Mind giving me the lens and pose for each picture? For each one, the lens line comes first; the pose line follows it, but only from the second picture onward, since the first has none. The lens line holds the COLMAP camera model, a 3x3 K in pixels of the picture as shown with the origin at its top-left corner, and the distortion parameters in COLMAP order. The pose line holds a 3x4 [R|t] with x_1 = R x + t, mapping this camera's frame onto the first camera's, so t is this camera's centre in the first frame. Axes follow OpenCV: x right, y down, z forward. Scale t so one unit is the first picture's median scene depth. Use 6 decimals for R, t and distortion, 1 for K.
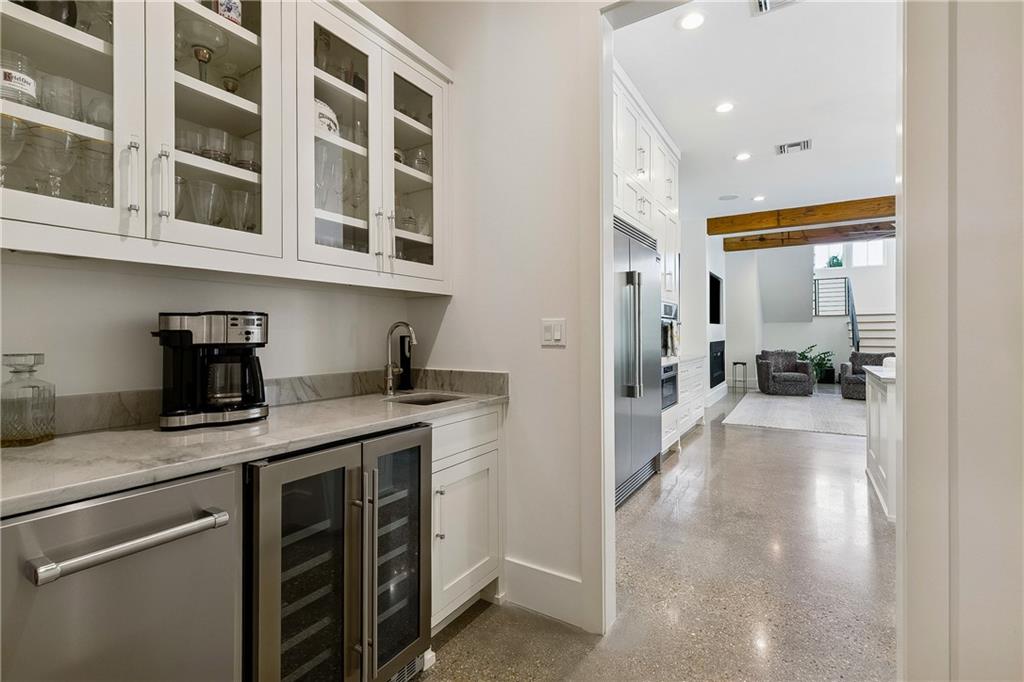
lens RADIAL K [[462.0, 0, 512.3], [0, 462.0, 334.8], [0, 0, 1]] dist [0.002960, 0.000549]
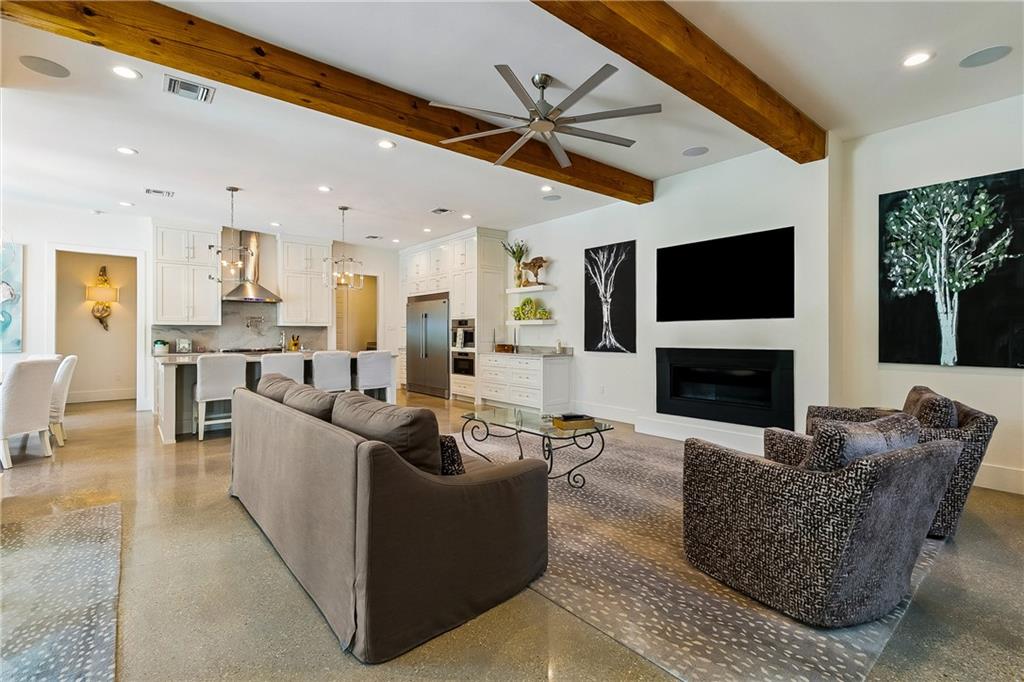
lens RADIAL K [[465.5, 0, 514.1], [0, 465.5, 332.4], [0, 0, 1]] dist [0.009177, -0.000556]
pose [[-0.302504, -0.000546, -0.953148, 0.960870], [0.000373, 1.000000, -0.000691, -0.006372], [0.953148, -0.000564, -0.302504, 0.817855]]
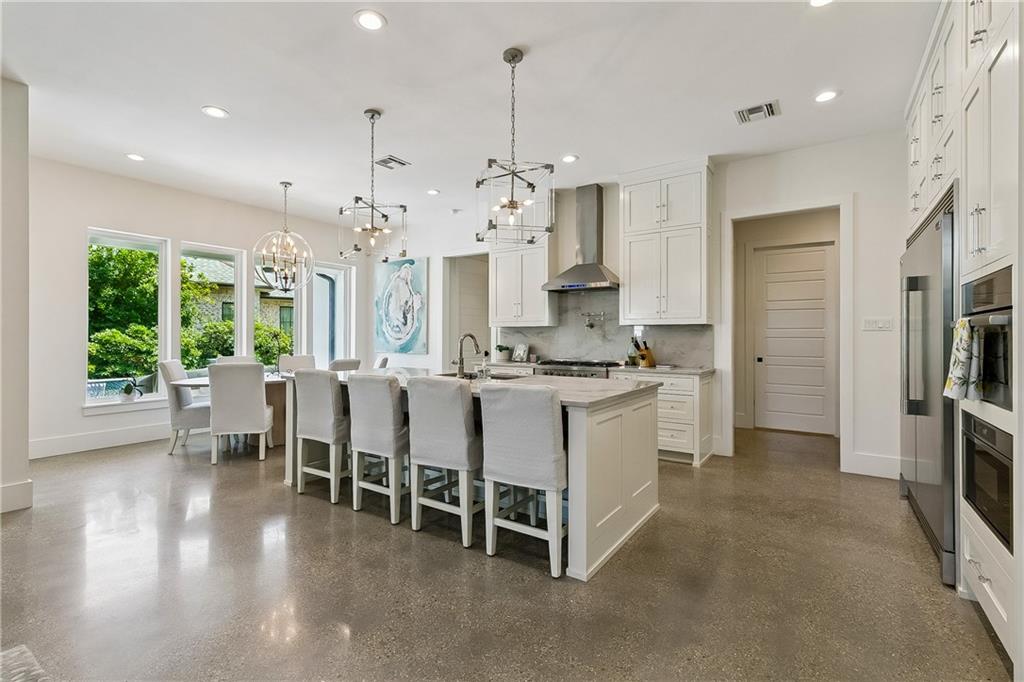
lens RADIAL K [[462.0, 0, 512.3], [0, 462.0, 334.8], [0, 0, 1]] dist [0.002960, 0.000549]
pose [[-0.999641, 0.001646, 0.026729, 0.354036], [0.001522, 0.999988, -0.004663, -0.005820], [-0.026736, -0.004620, -0.999632, 0.666859]]
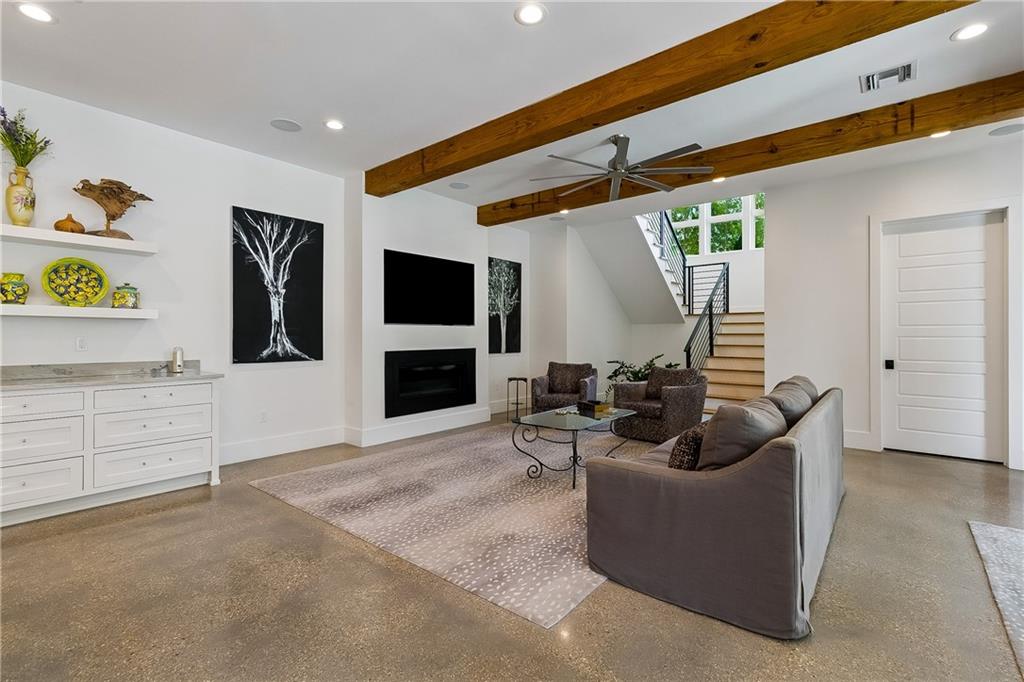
lens RADIAL K [[459.4, 0, 512.0], [0, 459.4, 341.0], [0, 0, 1]] dist [0.004237, 0.000680]
pose [[0.991683, 0.005808, -0.128573, 0.573159], [-0.004461, 0.999932, 0.010759, -0.006737], [0.128627, -0.010096, 0.991642, 0.276443]]
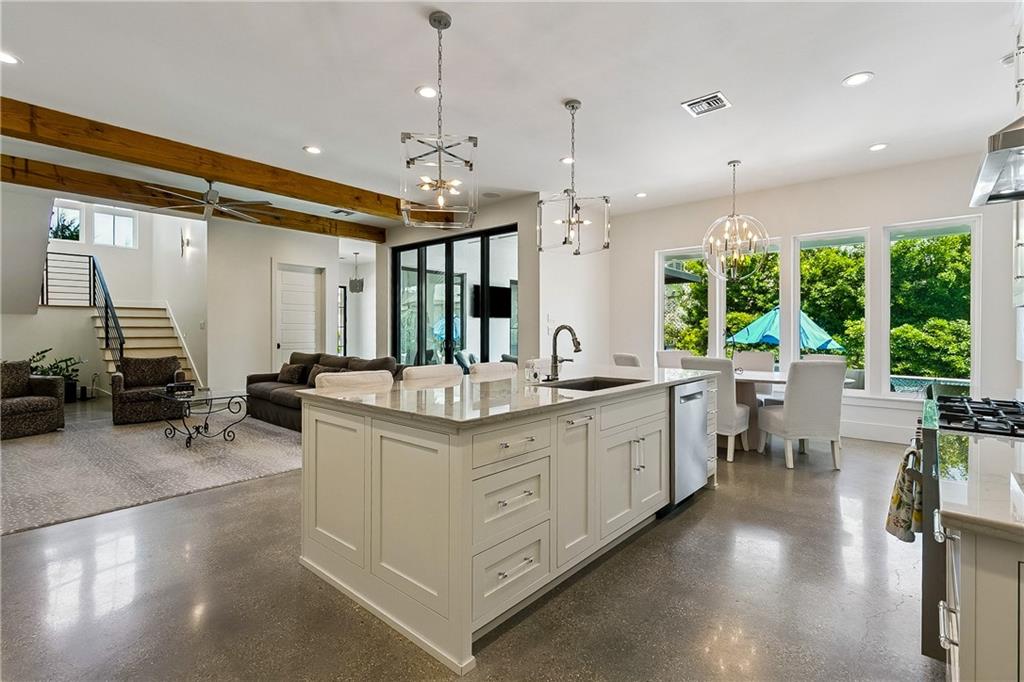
lens RADIAL K [[478.7, 0, 511.7], [0, 478.7, 332.0], [0, 0, 1]] dist [0.001628, 0.000402]
pose [[0.146696, 0.001041, 0.989181, 0.075408], [-0.003033, 0.999995, -0.000602, -0.004543], [-0.989177, -0.002911, 0.146698, 0.265670]]
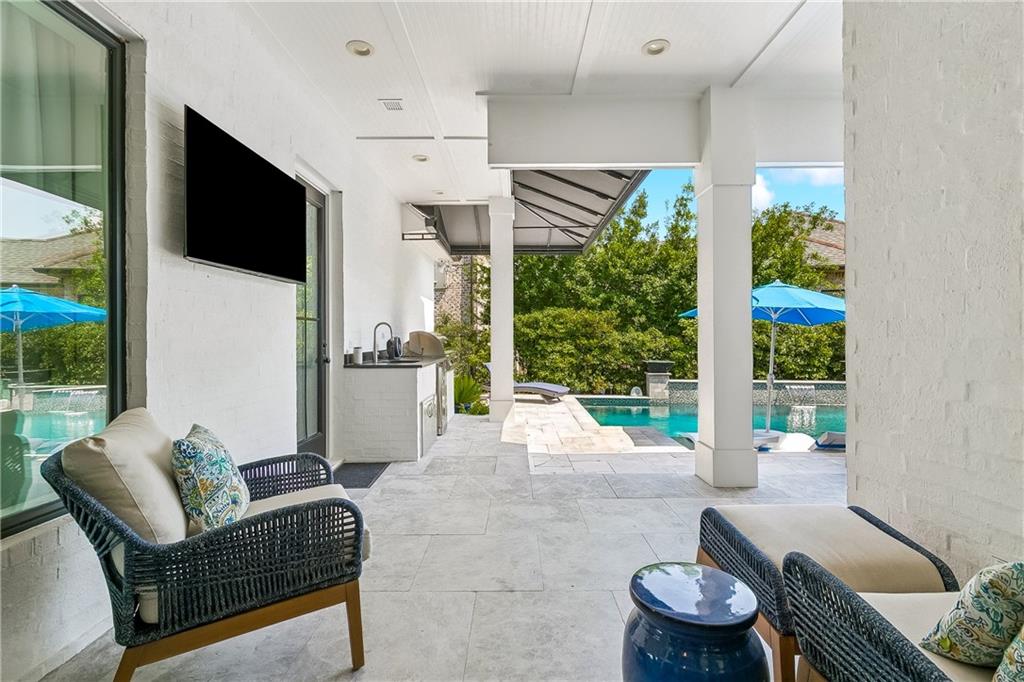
lens RADIAL K [[465.5, 0, 514.1], [0, 465.5, 332.4], [0, 0, 1]] dist [0.009177, -0.000556]
pose [[-0.533568, 0.012193, 0.845669, 0.827982], [0.005430, 0.999925, -0.010991, 0.002724], [-0.845739, -0.001273, -0.533595, 0.488430]]
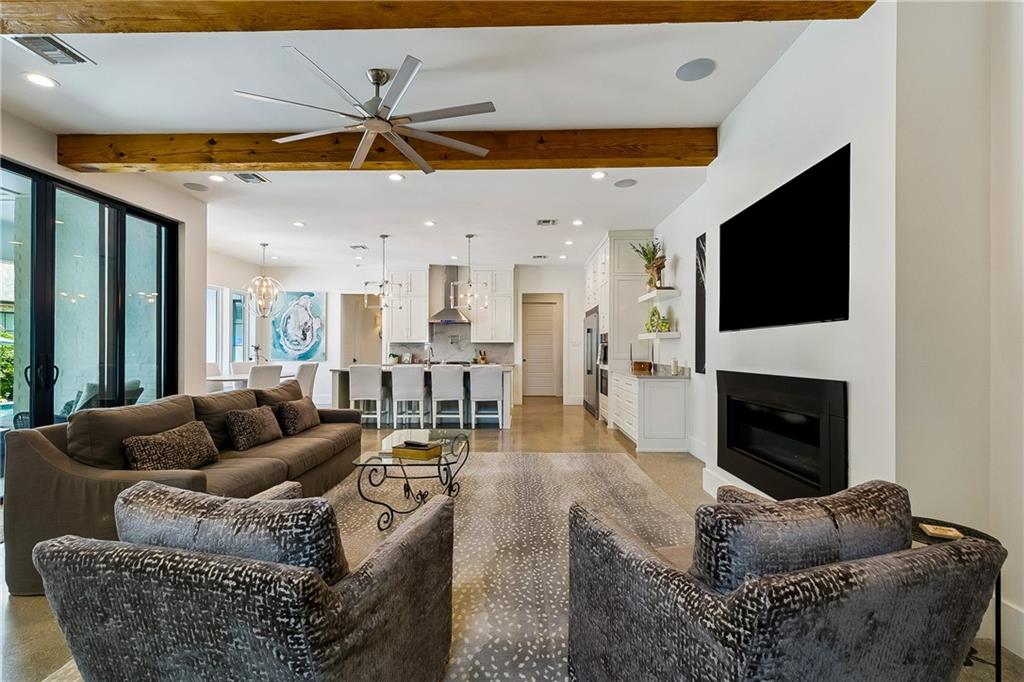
lens RADIAL K [[460.1, 0, 512.0], [0, 460.1, 347.4], [0, 0, 1]] dist [0.002916, 0.000193]
pose [[-0.853604, -0.000801, -0.520922, 0.705099], [0.000506, 0.999997, -0.002368, -0.006167], [0.520923, -0.002285, -0.853601, 1.056567]]
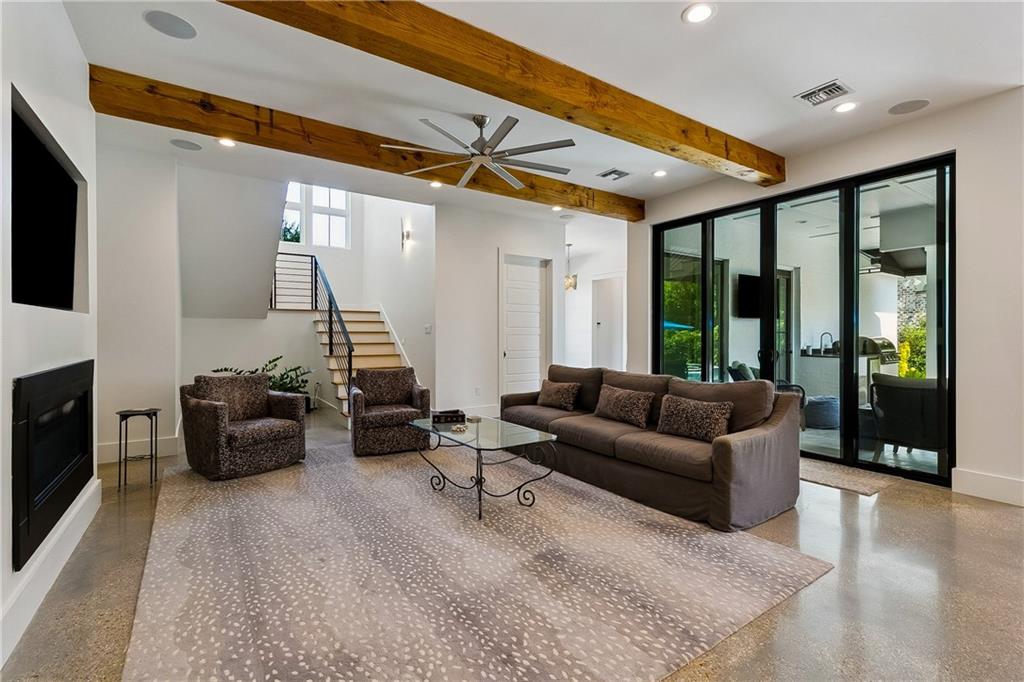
lens RADIAL K [[462.0, 0, 512.3], [0, 462.0, 334.8], [0, 0, 1]] dist [0.002960, 0.000549]
pose [[0.400722, 0.004291, 0.916190, 0.252171], [-0.002863, 0.999990, -0.003432, -0.005516], [-0.916195, -0.001248, 0.400730, 0.540388]]
